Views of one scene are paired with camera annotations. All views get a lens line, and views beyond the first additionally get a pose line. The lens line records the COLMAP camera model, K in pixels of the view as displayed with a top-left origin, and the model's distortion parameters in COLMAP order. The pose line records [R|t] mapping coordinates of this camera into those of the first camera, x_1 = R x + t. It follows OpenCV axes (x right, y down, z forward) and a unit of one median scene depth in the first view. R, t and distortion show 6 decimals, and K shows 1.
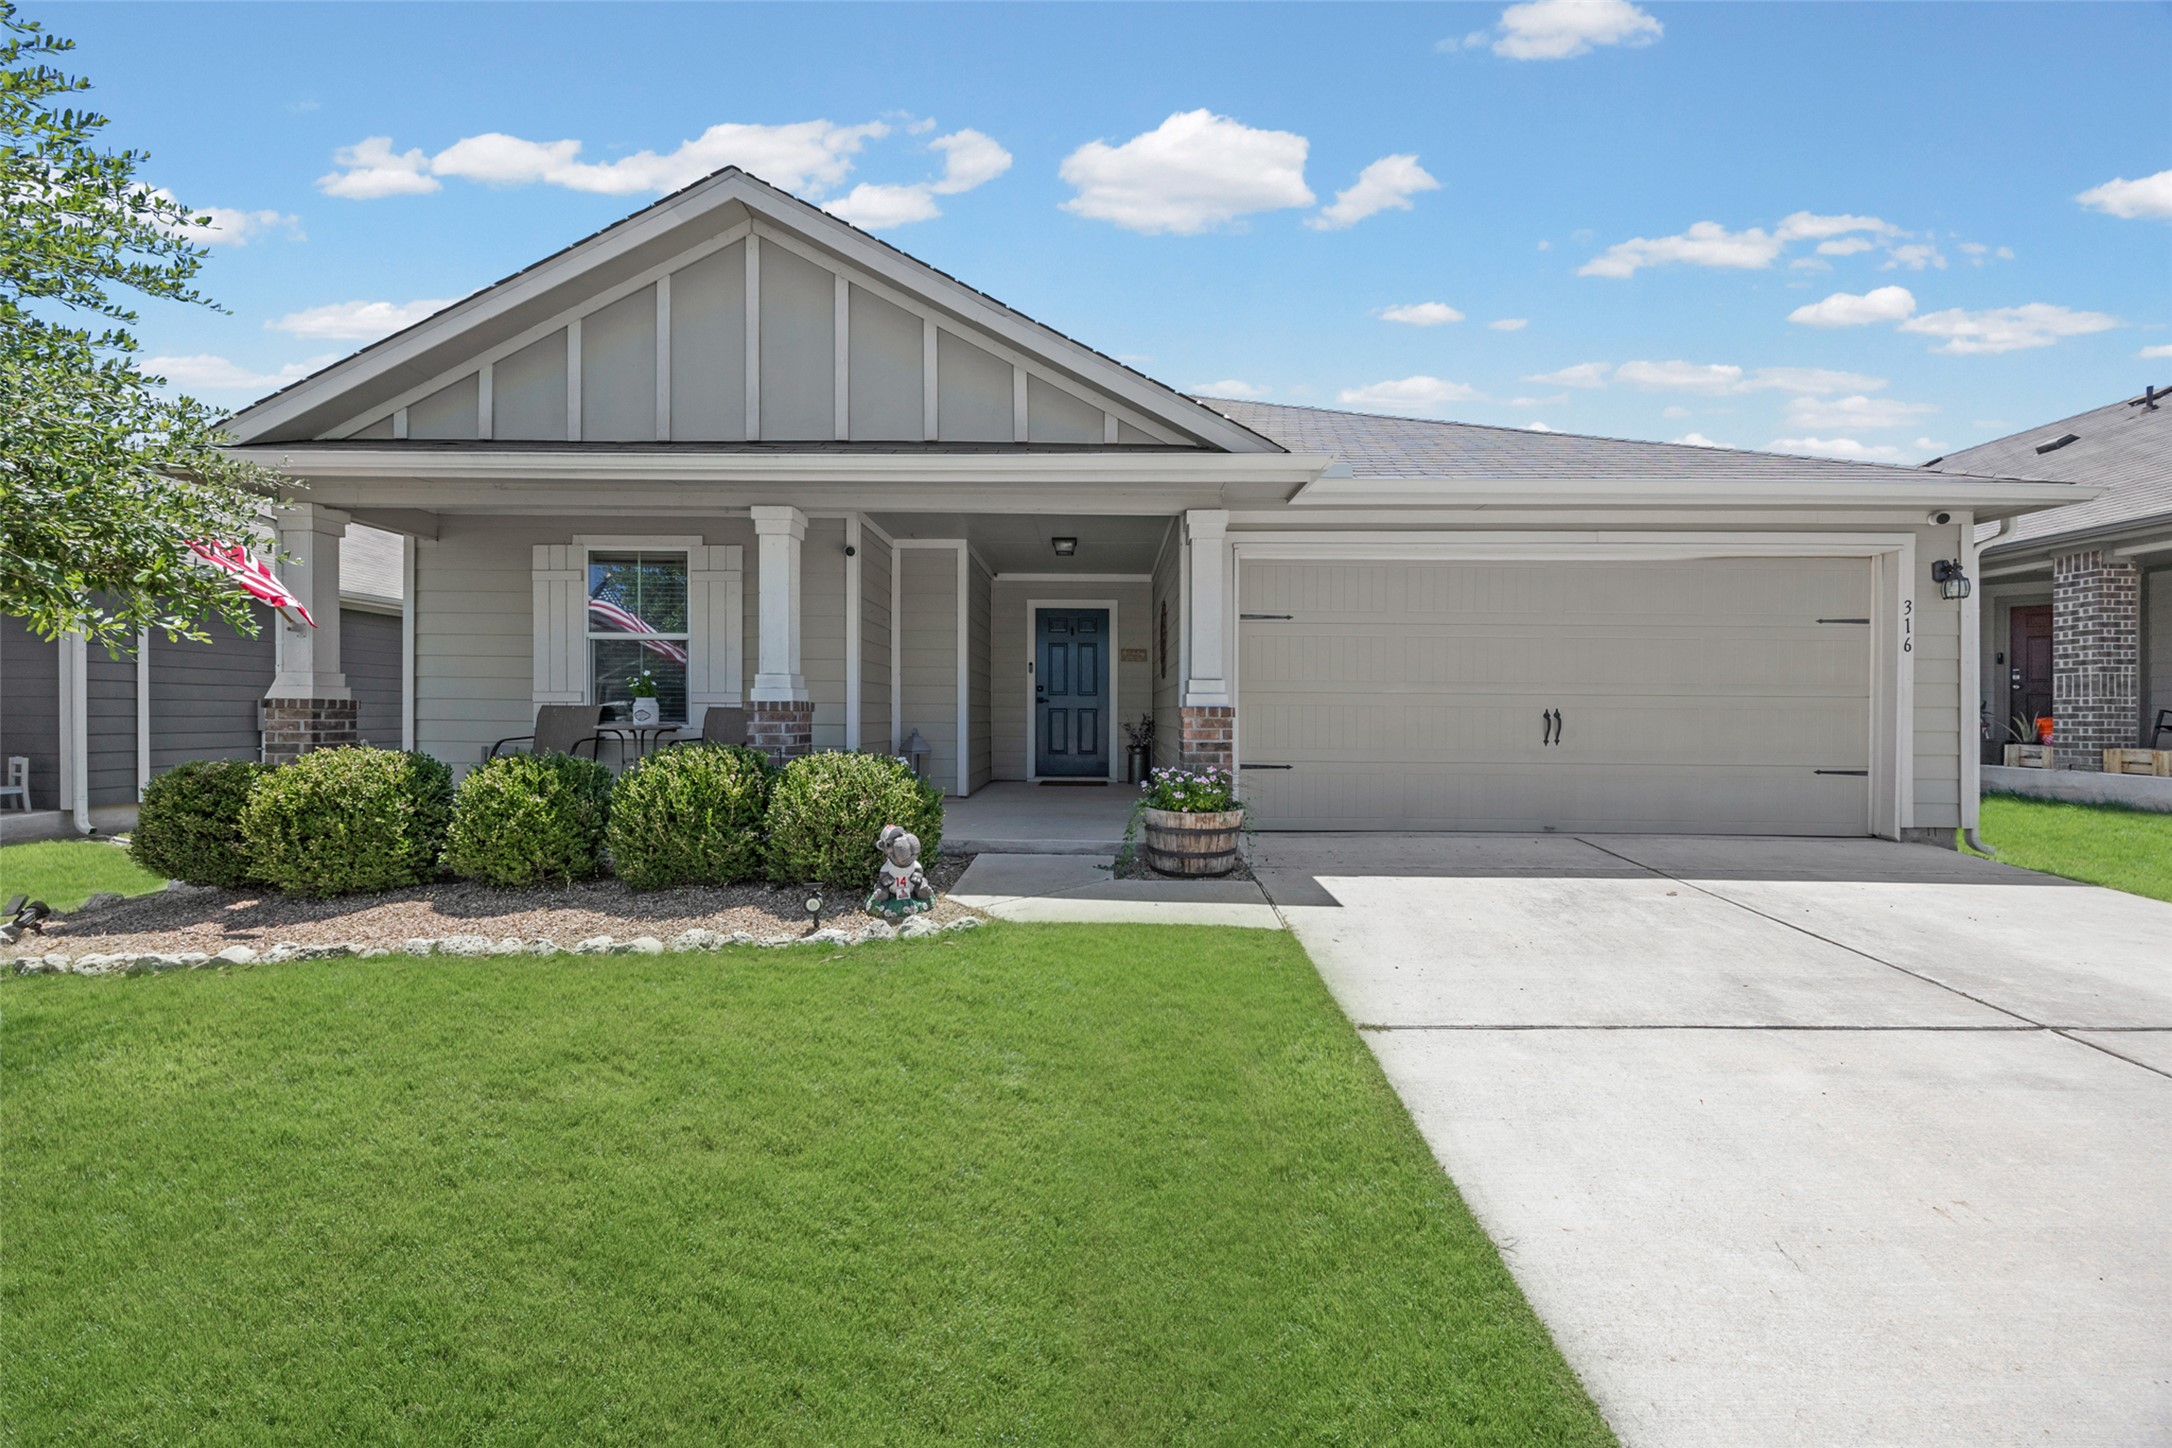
lens RADIAL K [[848.0, 0, 1105.6], [0, 848.0, 727.0], [0, 0, 1]] dist [0.000028, 0.000046]
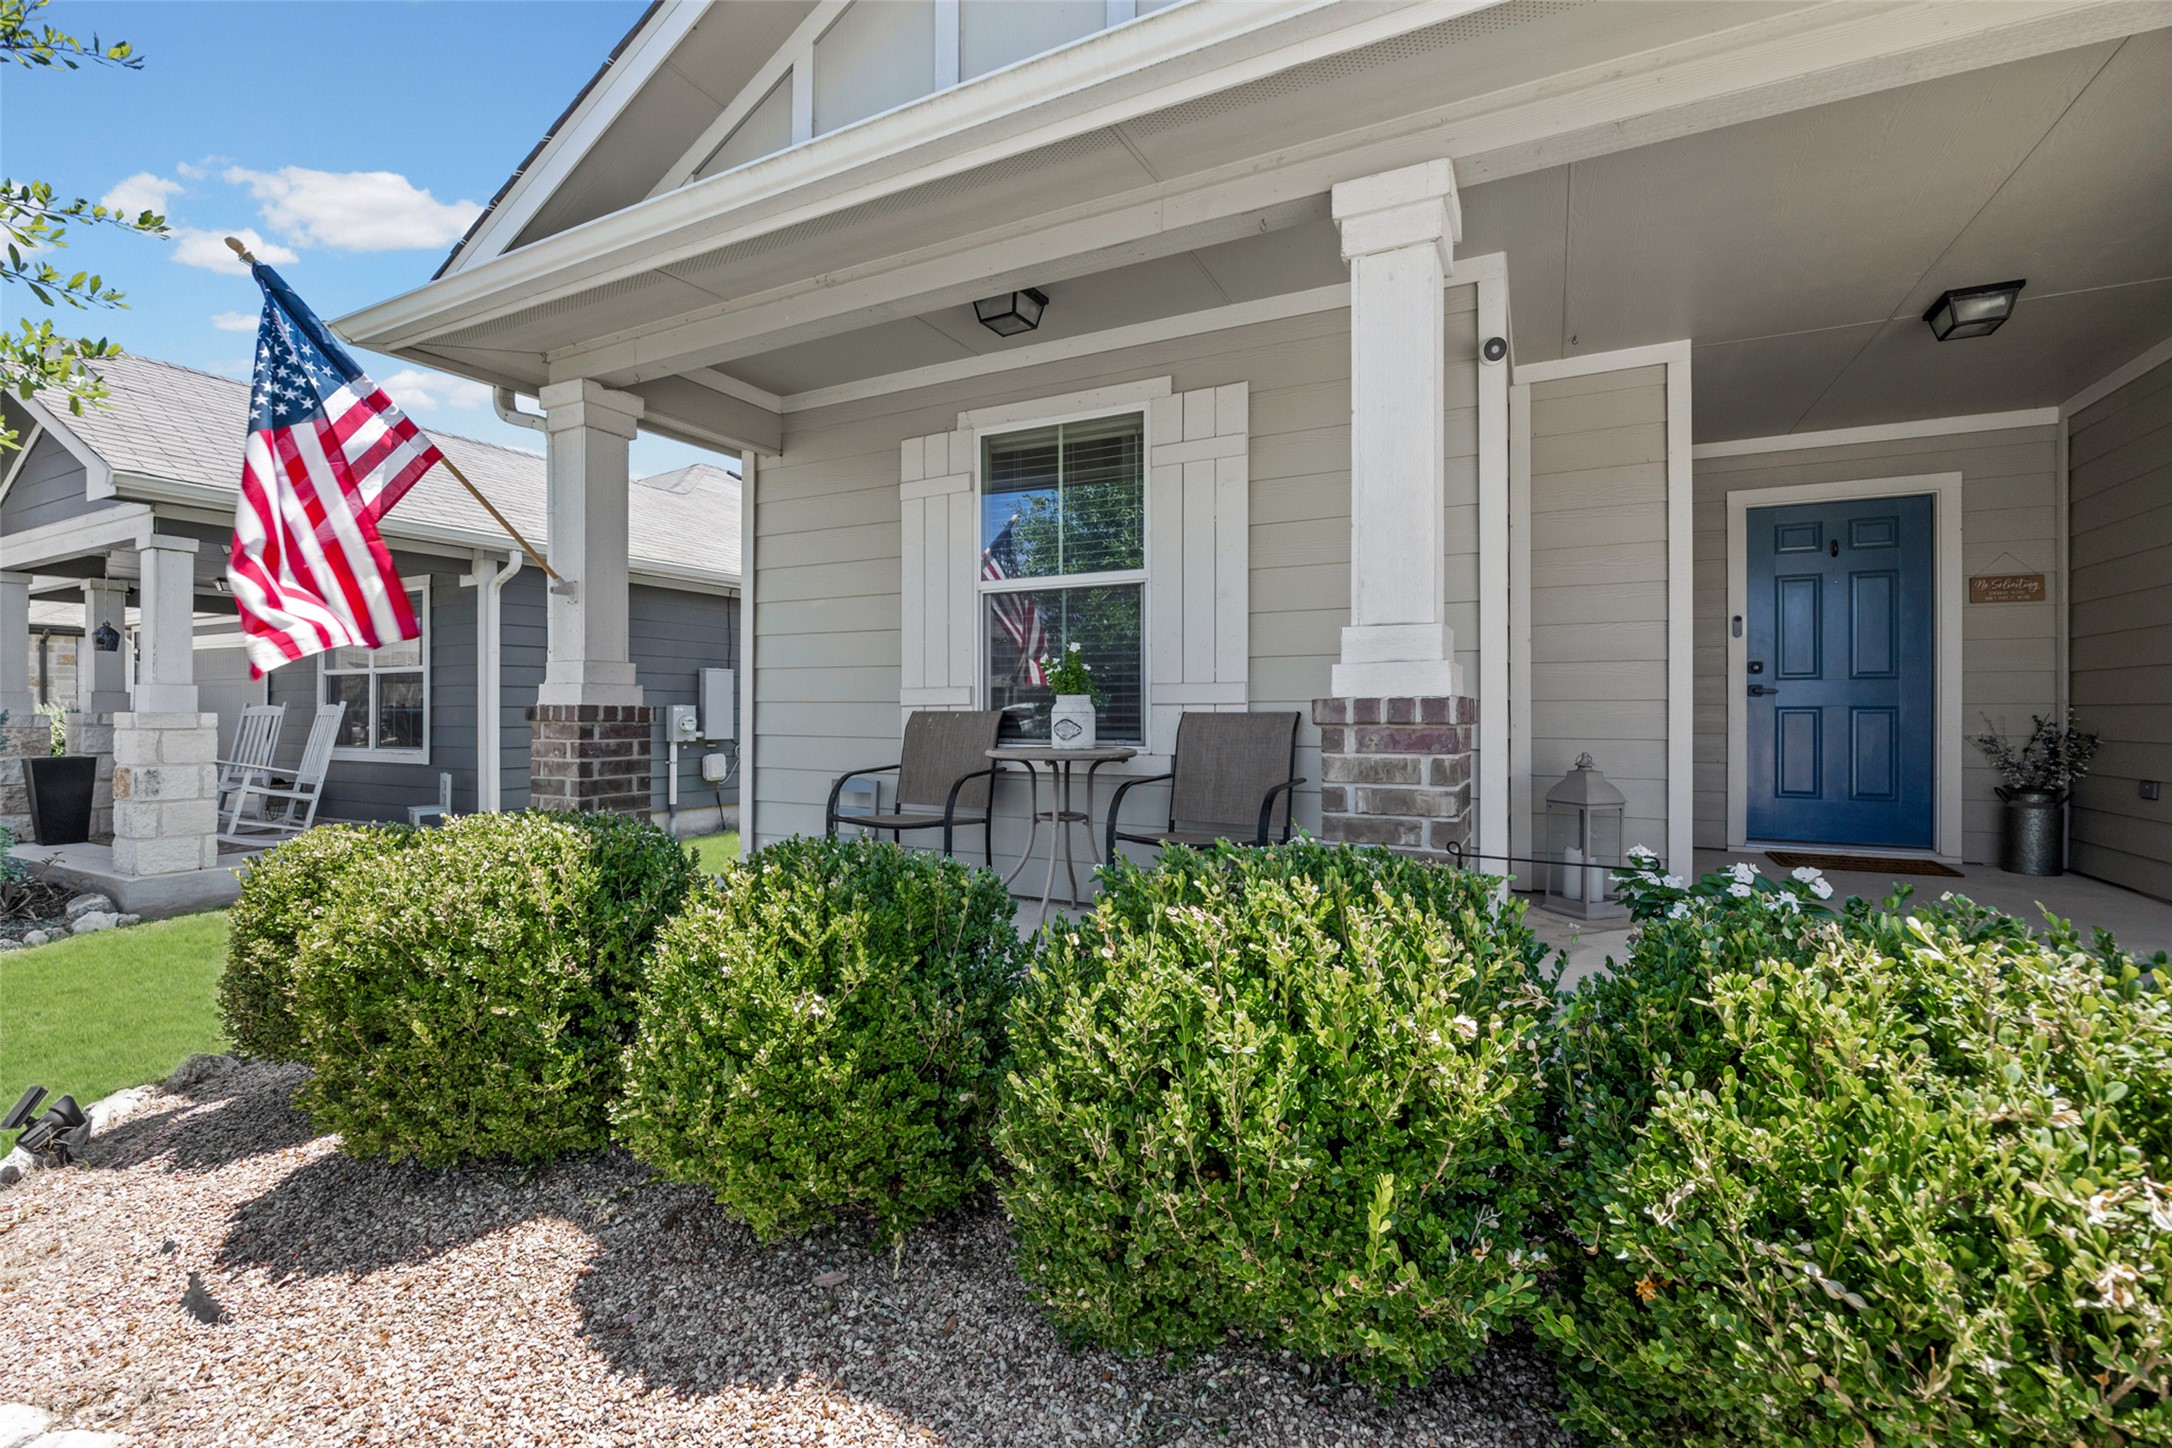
lens RADIAL K [[934.7, 0, 1081.1], [0, 934.7, 717.3], [0, 0, 1]] dist [0.000135, -0.000033]
pose [[0.895285, -0.005176, -0.445463, -0.282680], [0.000202, 0.999937, -0.011213, -0.014681], [0.445493, 0.009949, 0.895230, 0.489637]]
